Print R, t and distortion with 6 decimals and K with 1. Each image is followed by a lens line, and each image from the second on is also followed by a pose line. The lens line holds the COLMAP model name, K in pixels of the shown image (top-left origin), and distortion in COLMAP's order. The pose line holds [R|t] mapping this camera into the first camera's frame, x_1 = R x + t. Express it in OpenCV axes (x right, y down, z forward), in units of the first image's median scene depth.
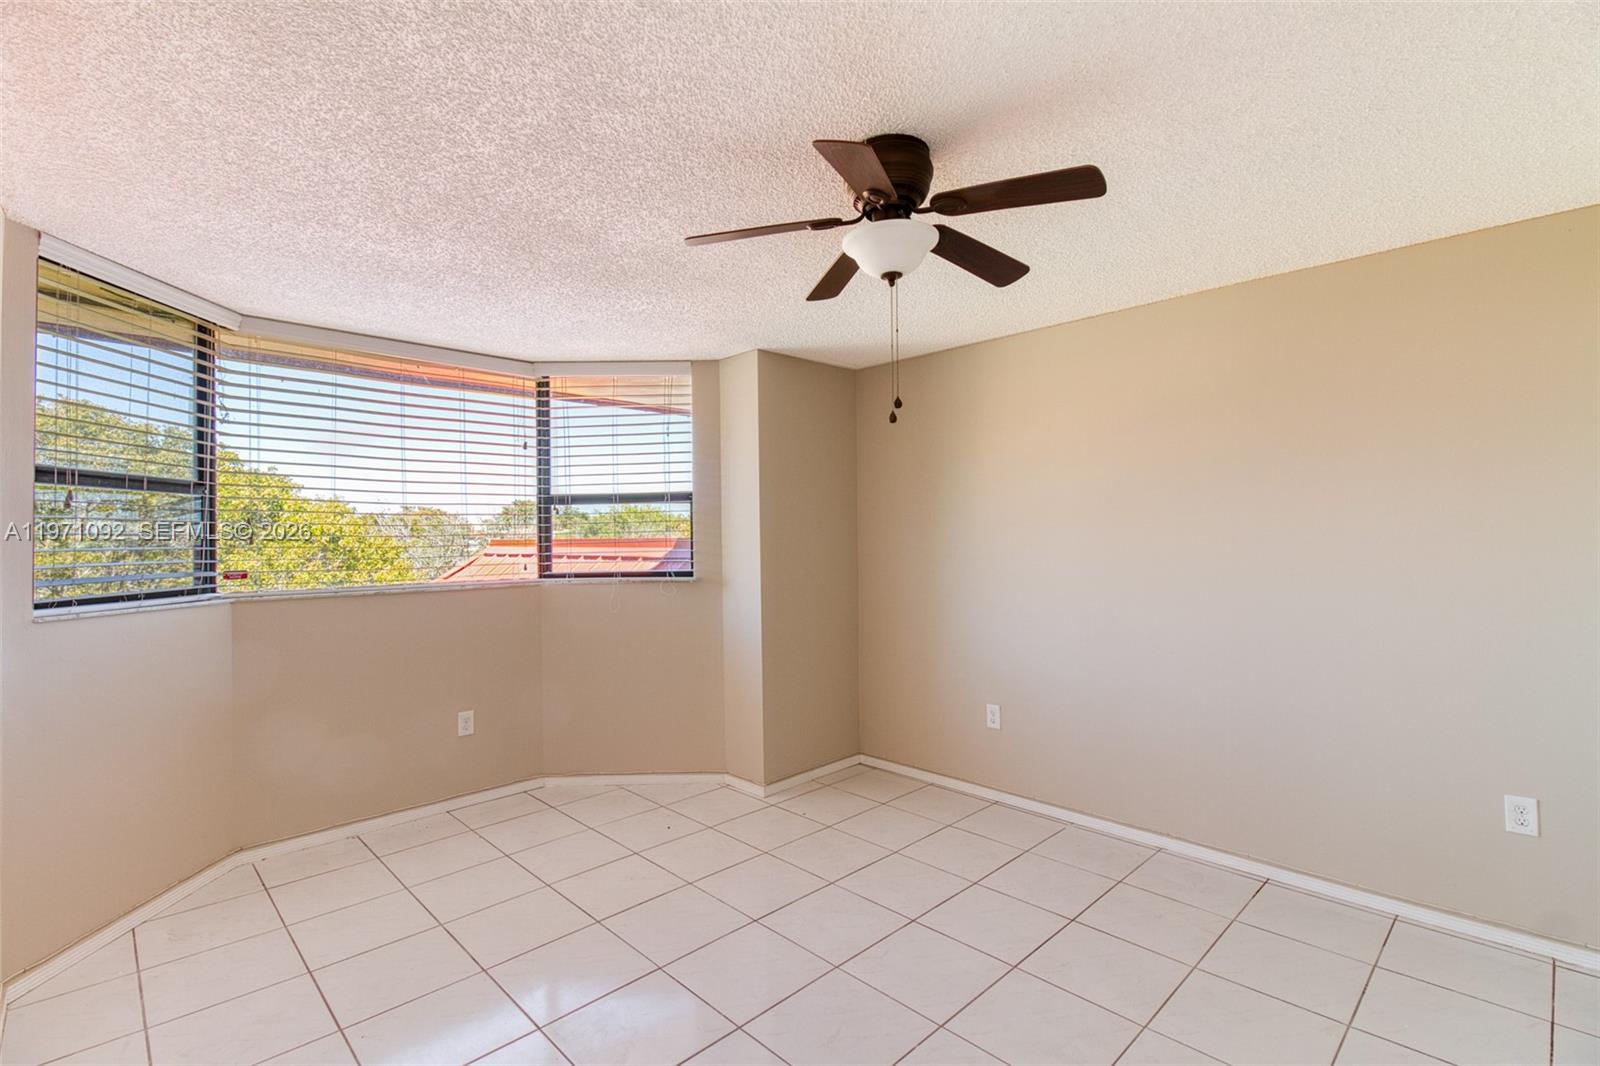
lens RADIAL K [[747.9, 0, 800.0], [0, 747.9, 533.0], [0, 0, 1]] dist [0.023058, -0.000045]
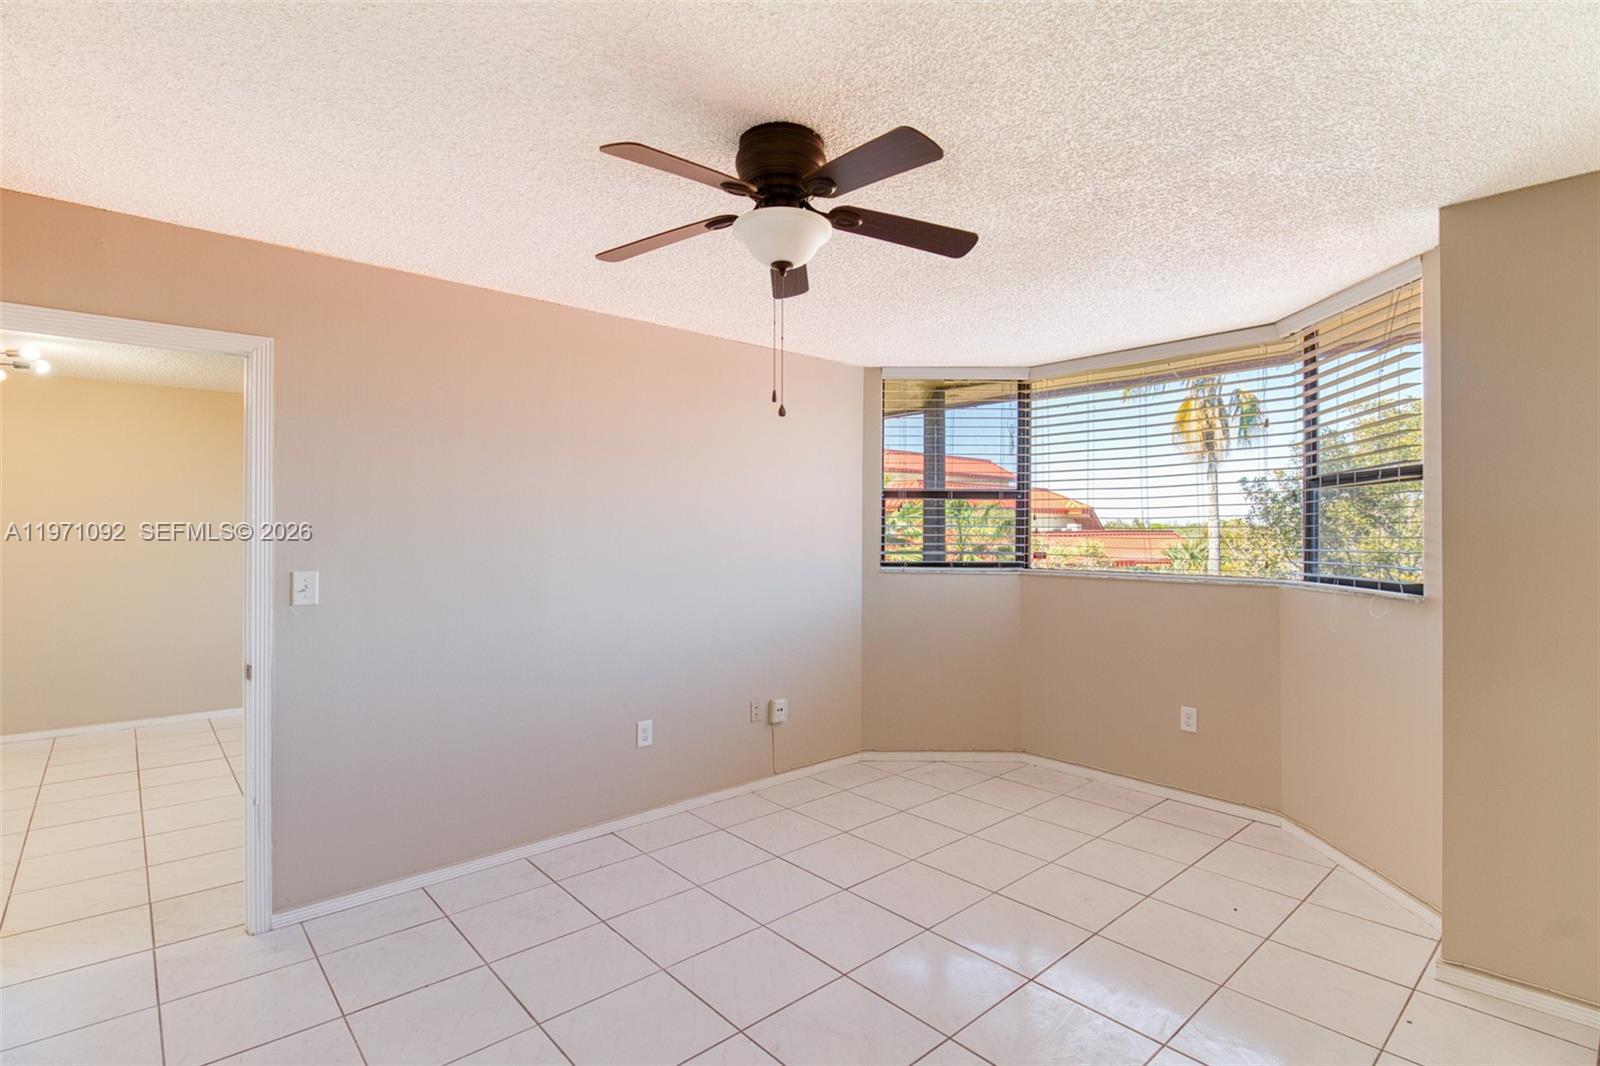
lens RADIAL K [[754.9, 0, 800.0], [0, 754.9, 533.0], [0, 0, 1]] dist [-0.000243, 0.000026]
pose [[-0.039394, 0.013132, -0.999137, 0.648560], [0.005114, 0.999903, 0.012941, -0.005548], [0.999211, -0.004600, -0.039457, 0.625837]]
